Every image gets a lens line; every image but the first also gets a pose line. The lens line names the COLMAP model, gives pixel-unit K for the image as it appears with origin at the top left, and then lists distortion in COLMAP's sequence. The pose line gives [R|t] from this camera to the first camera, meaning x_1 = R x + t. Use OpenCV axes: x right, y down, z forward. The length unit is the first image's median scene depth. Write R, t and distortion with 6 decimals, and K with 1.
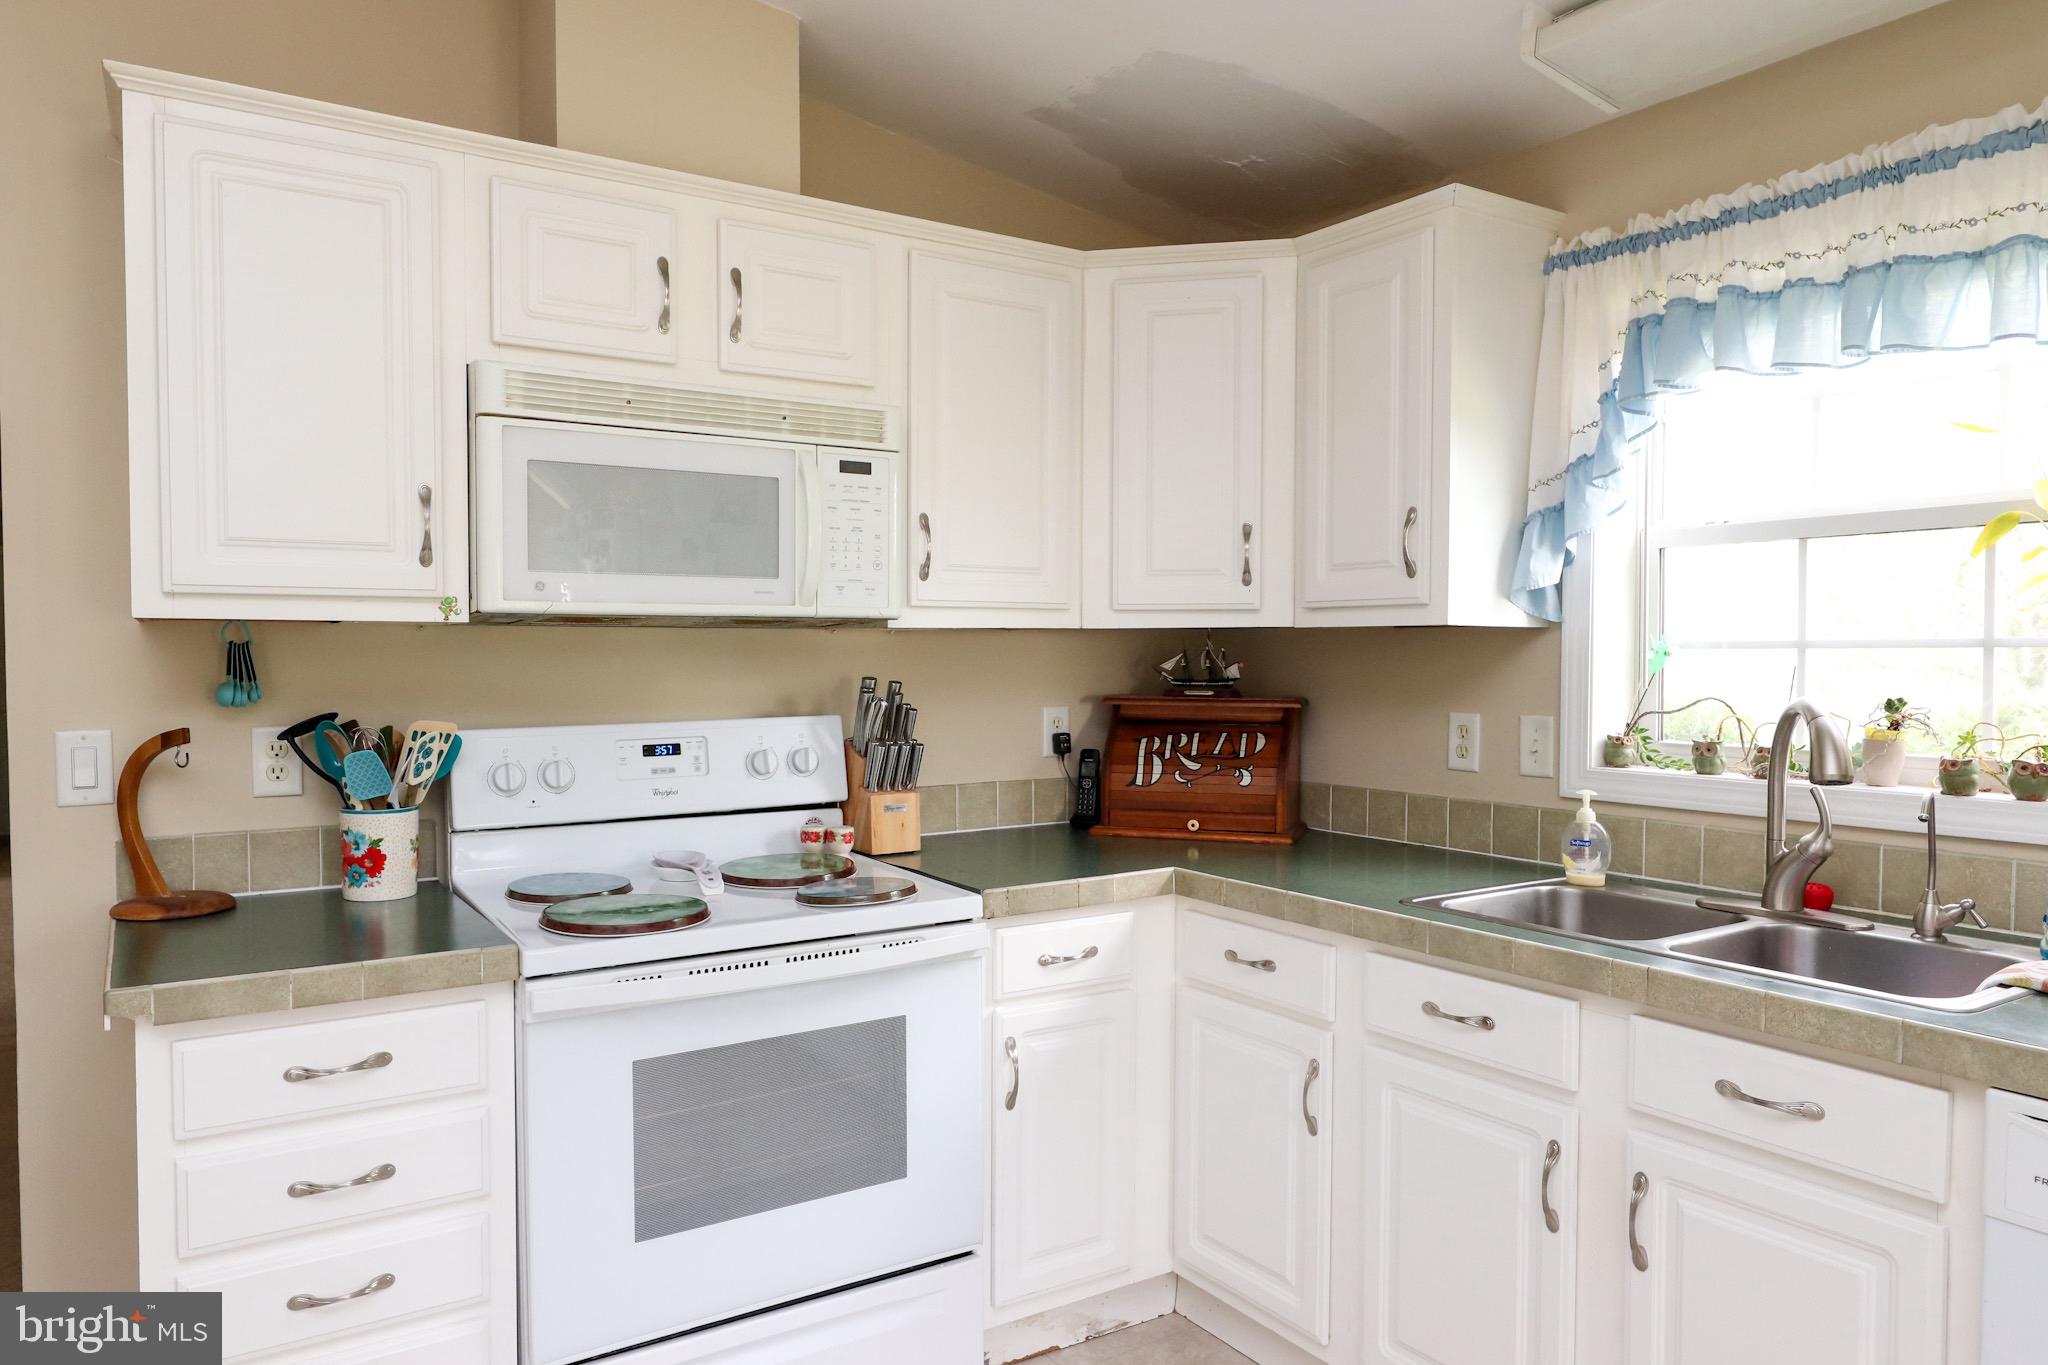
lens RADIAL K [[1365.7, 0, 1013.7], [0, 1365.7, 695.9], [0, 0, 1]] dist [-0.004655, -0.000242]
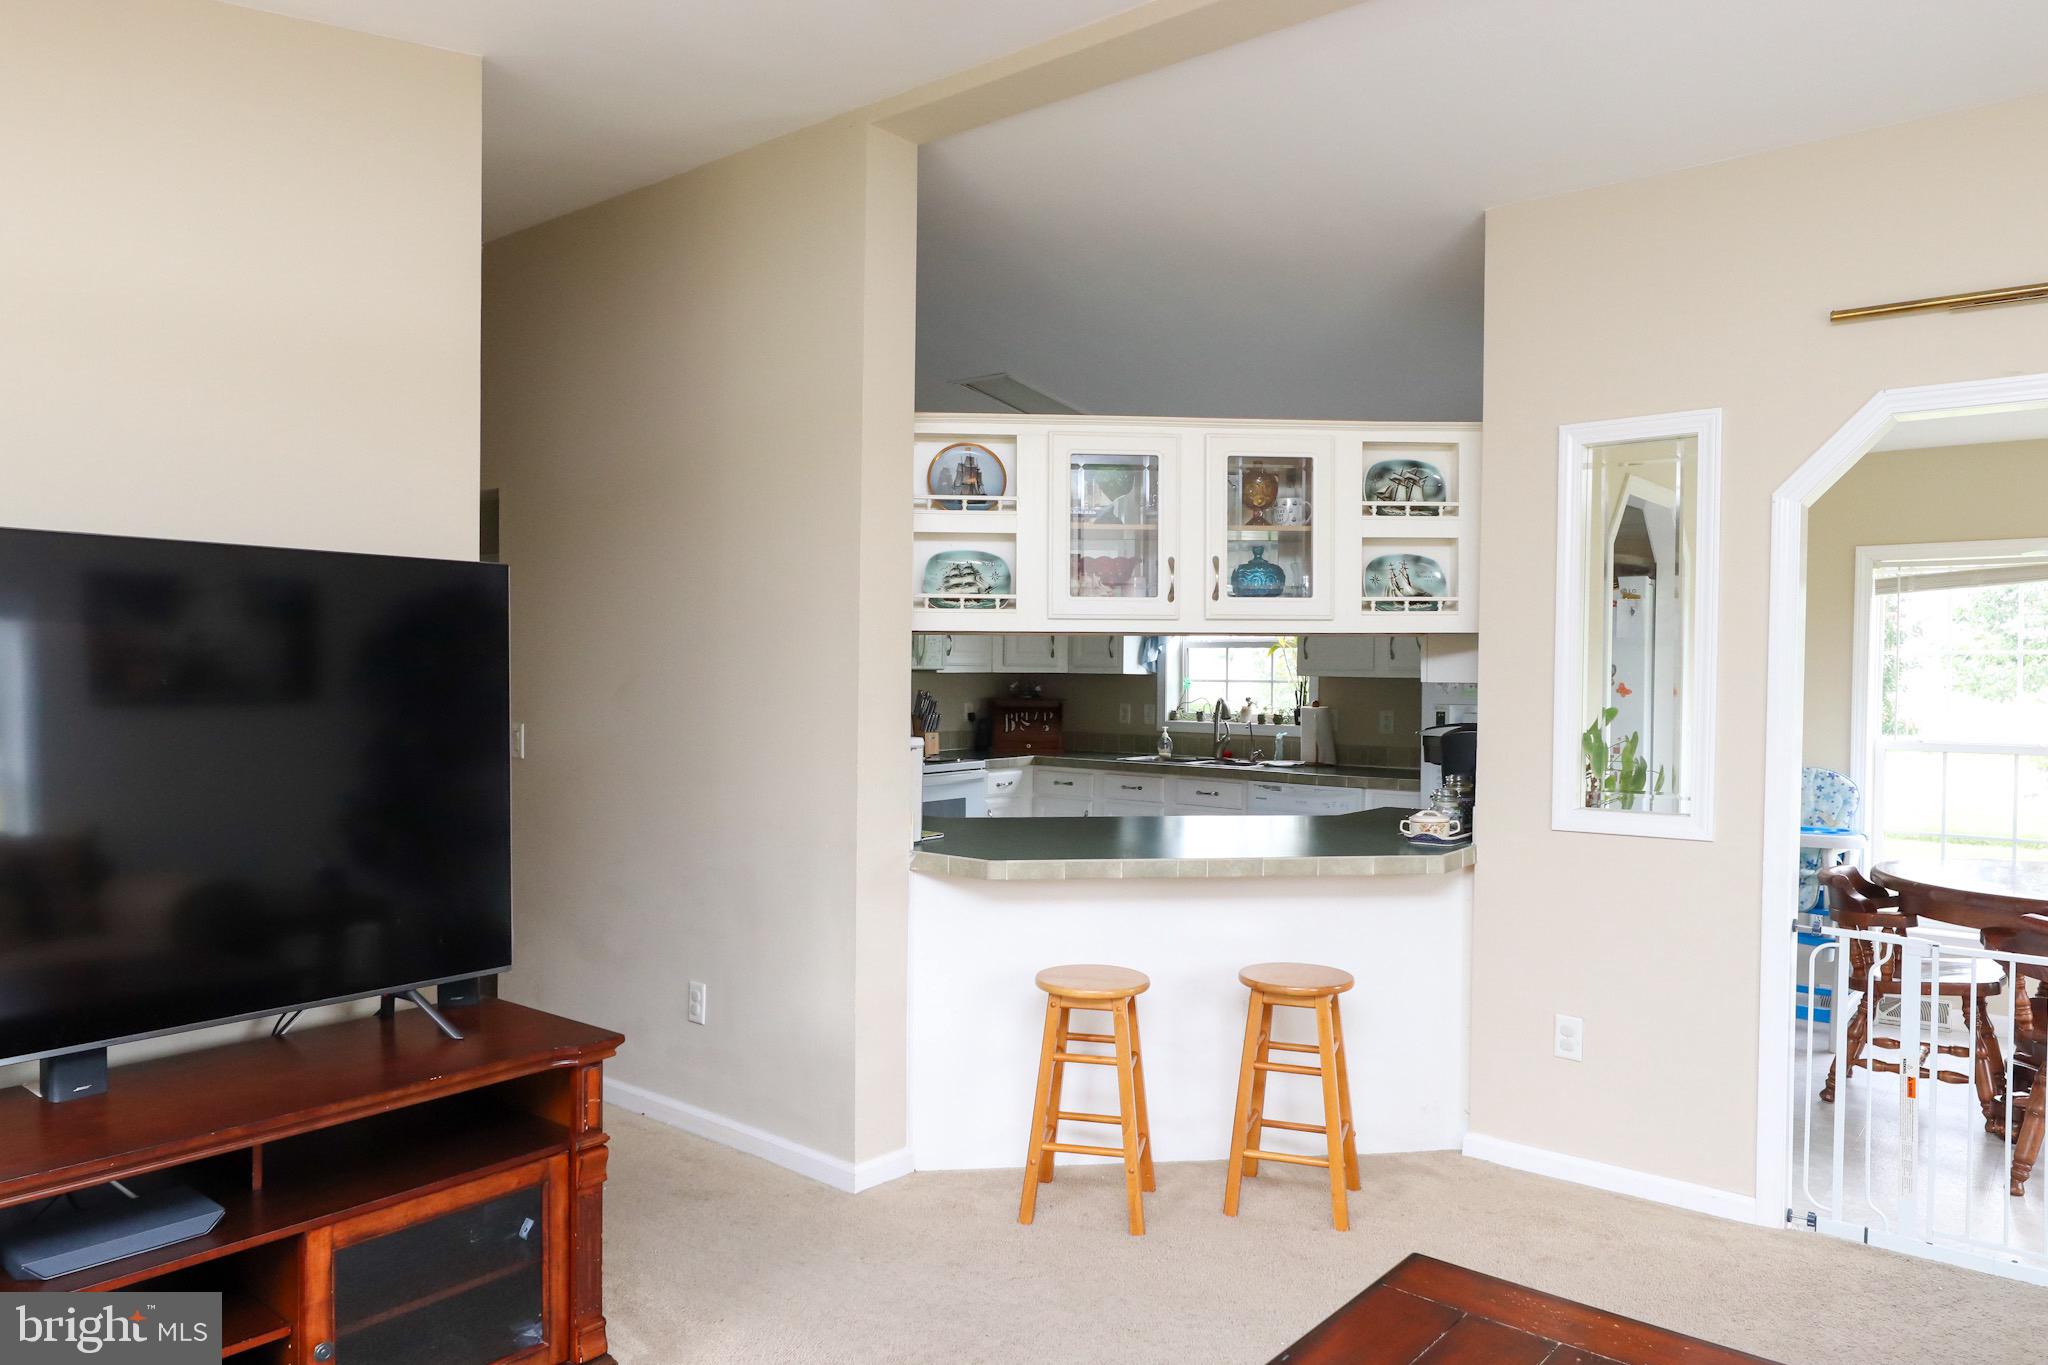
lens RADIAL K [[1365.7, 0, 1013.7], [0, 1365.7, 695.9], [0, 0, 1]] dist [-0.004655, -0.000242]
pose [[0.956594, 0.003469, 0.291402, -0.792010], [0.000489, 0.999909, -0.013510, 0.038152], [-0.291422, 0.013066, 0.956505, -1.818864]]
